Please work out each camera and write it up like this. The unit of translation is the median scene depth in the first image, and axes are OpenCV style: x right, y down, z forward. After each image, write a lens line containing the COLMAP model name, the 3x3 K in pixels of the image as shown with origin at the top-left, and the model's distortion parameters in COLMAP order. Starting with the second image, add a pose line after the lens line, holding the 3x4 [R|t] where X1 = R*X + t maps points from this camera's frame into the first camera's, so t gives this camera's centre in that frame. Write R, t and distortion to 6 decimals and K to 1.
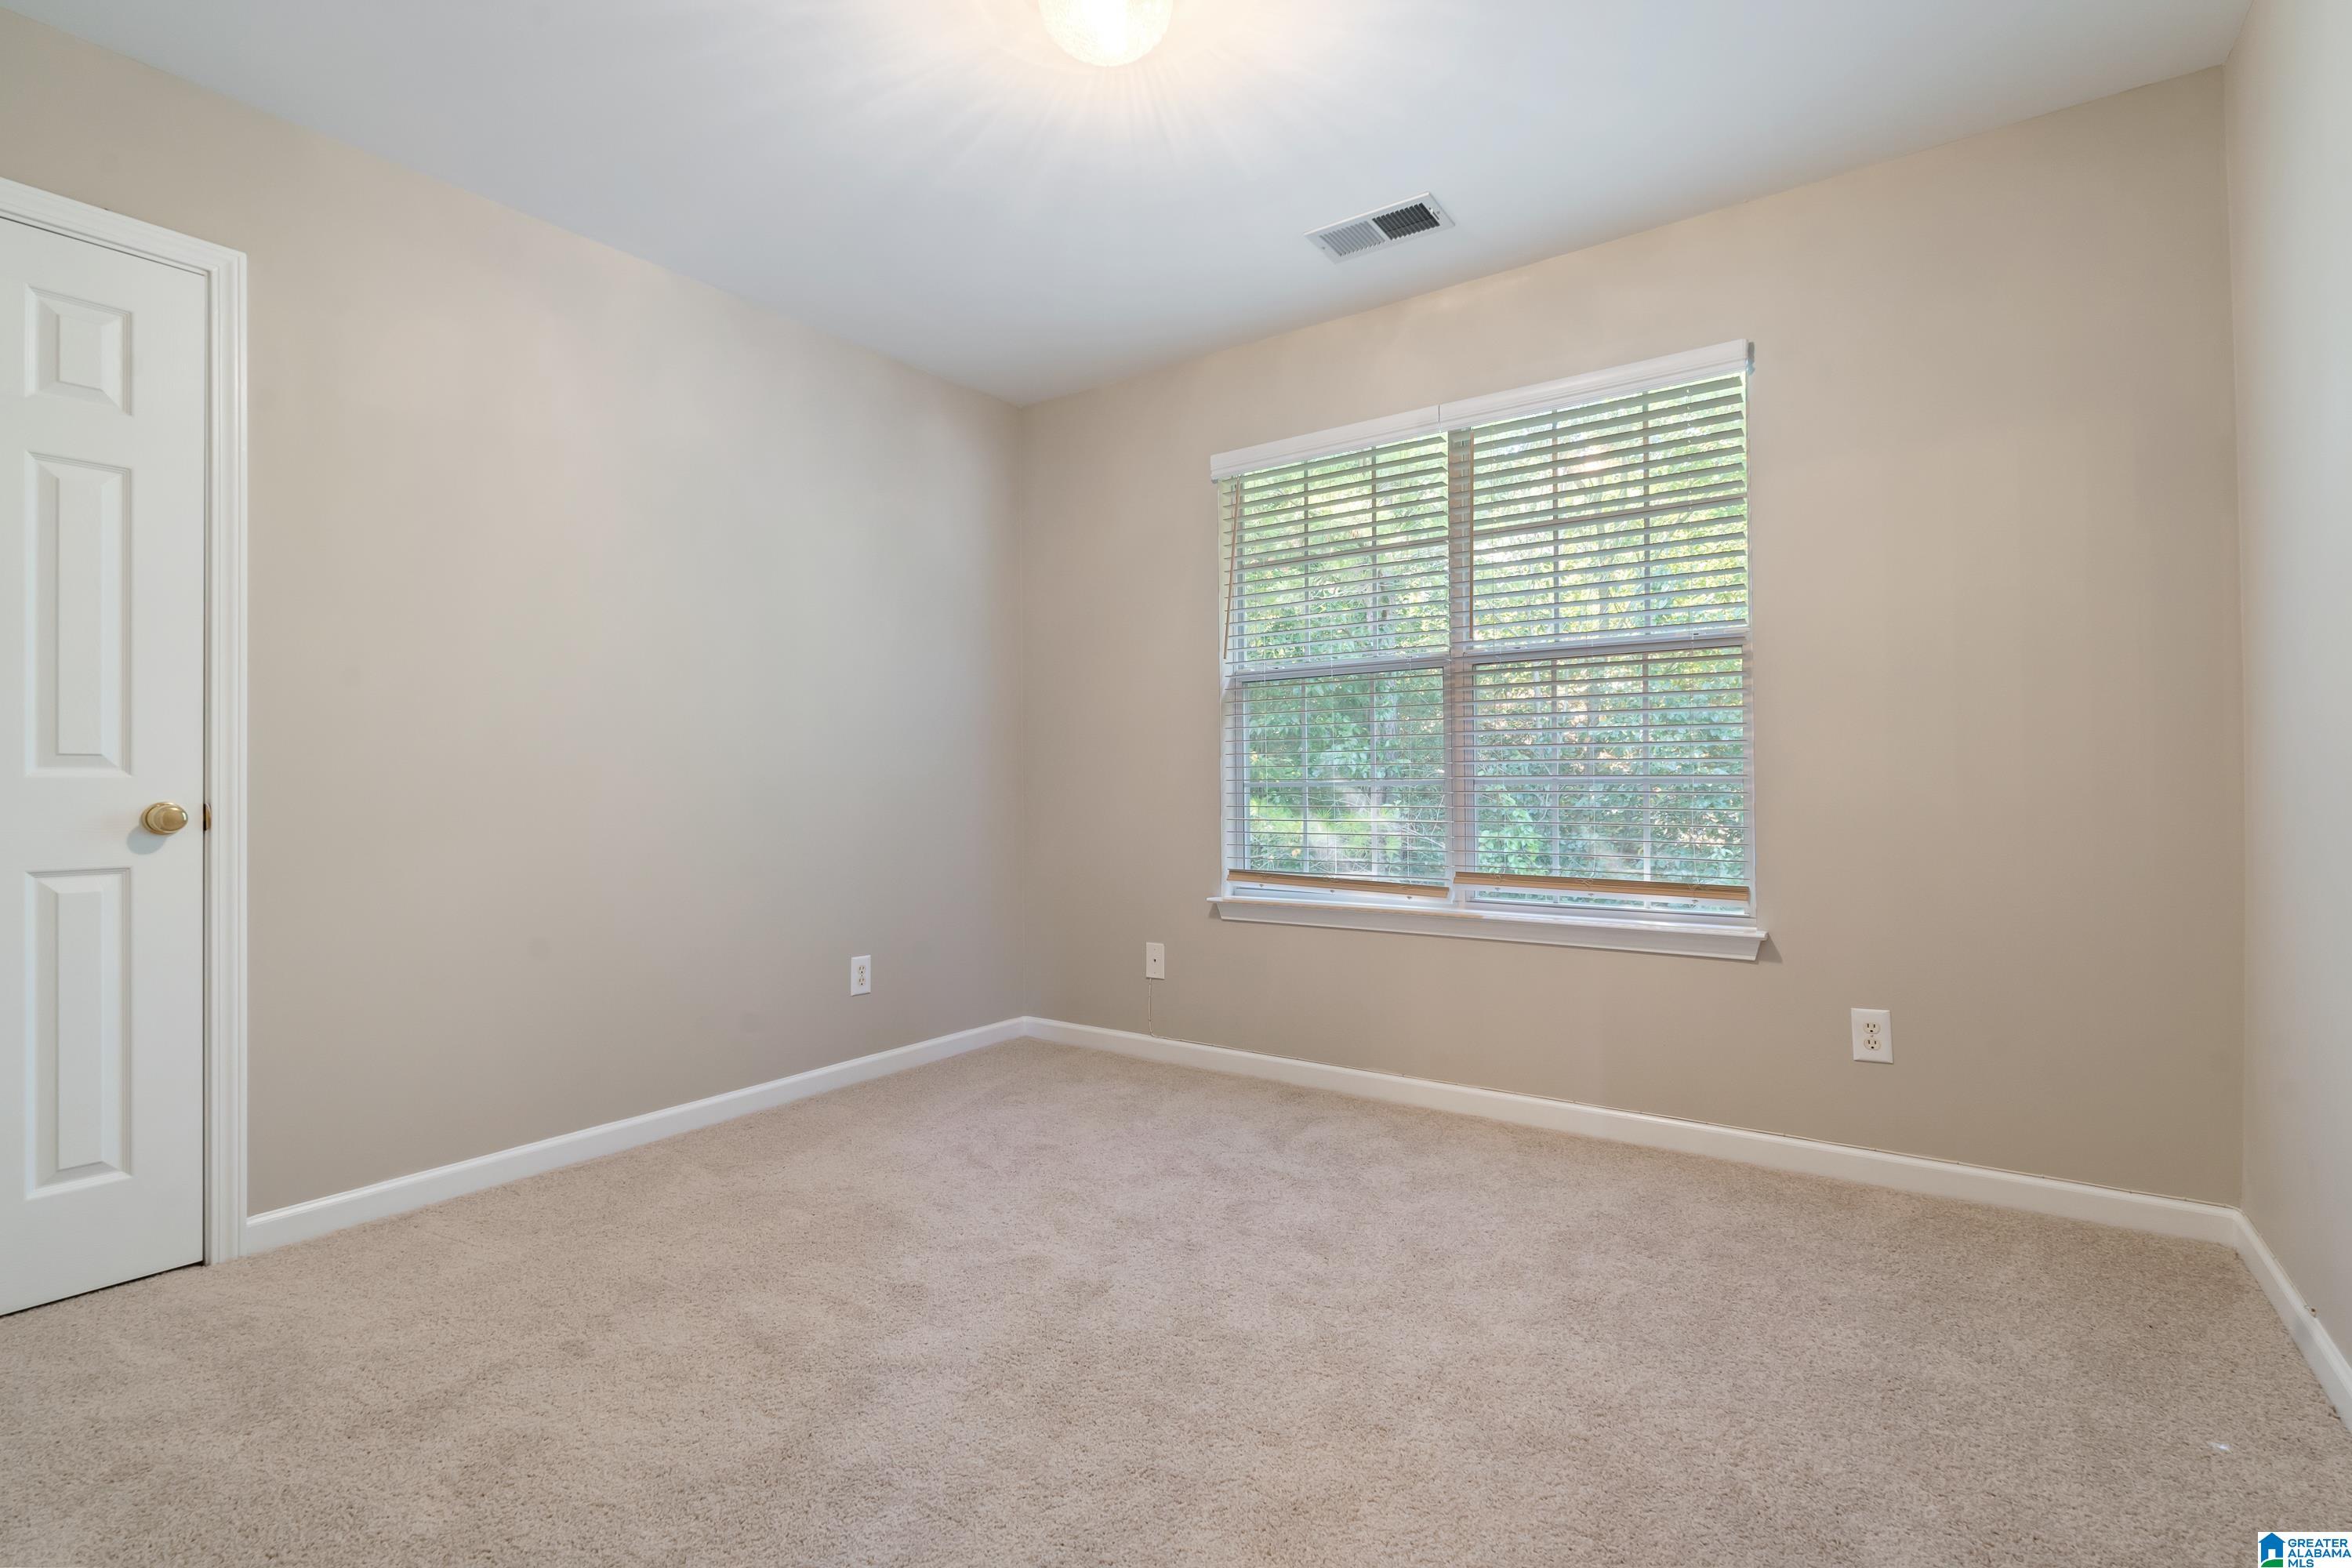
lens RADIAL K [[1094.6, 0, 1176.0], [0, 1094.6, 784.0], [0, 0, 1]] dist [-0.000617, -0.000033]
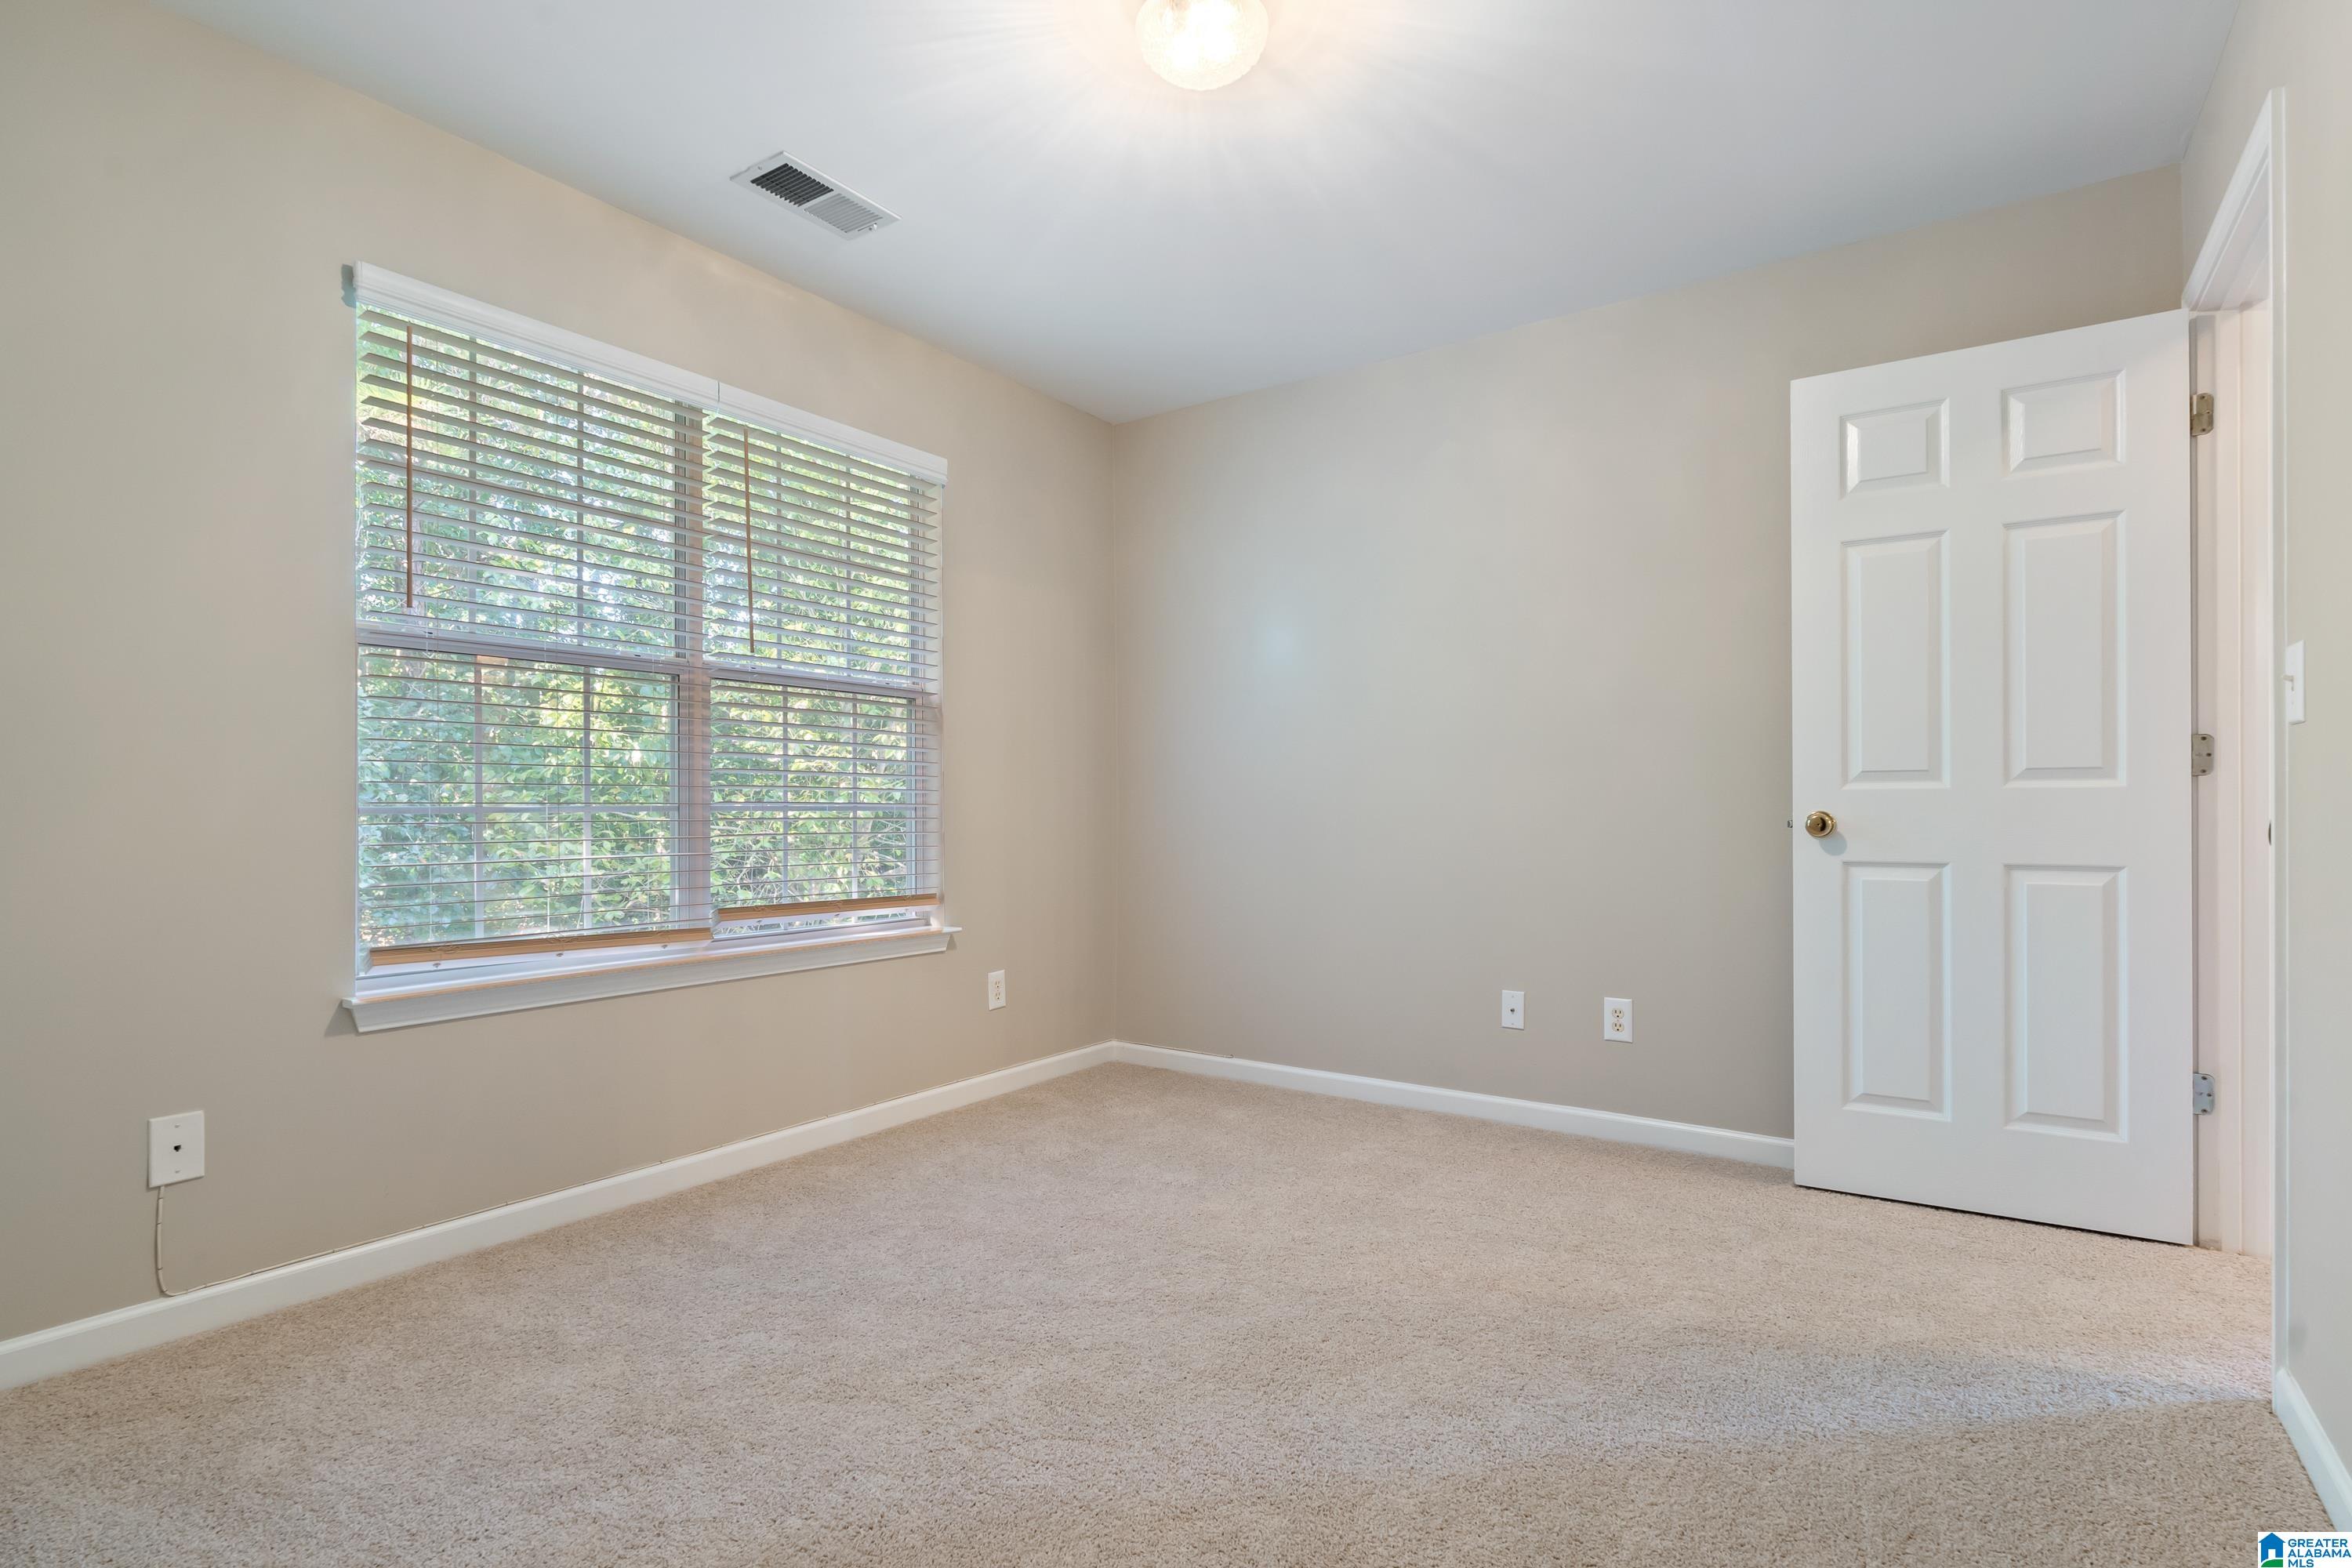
lens RADIAL K [[1177.4, 0, 1176.9], [0, 1177.4, 812.6], [0, 0, 1]] dist [0.000585, -0.000046]
pose [[-0.016381, 0.000241, 0.999866, -0.689250], [-0.001266, 0.999999, -0.000262, 0.001835], [-0.999865, -0.001270, -0.016381, 0.627235]]
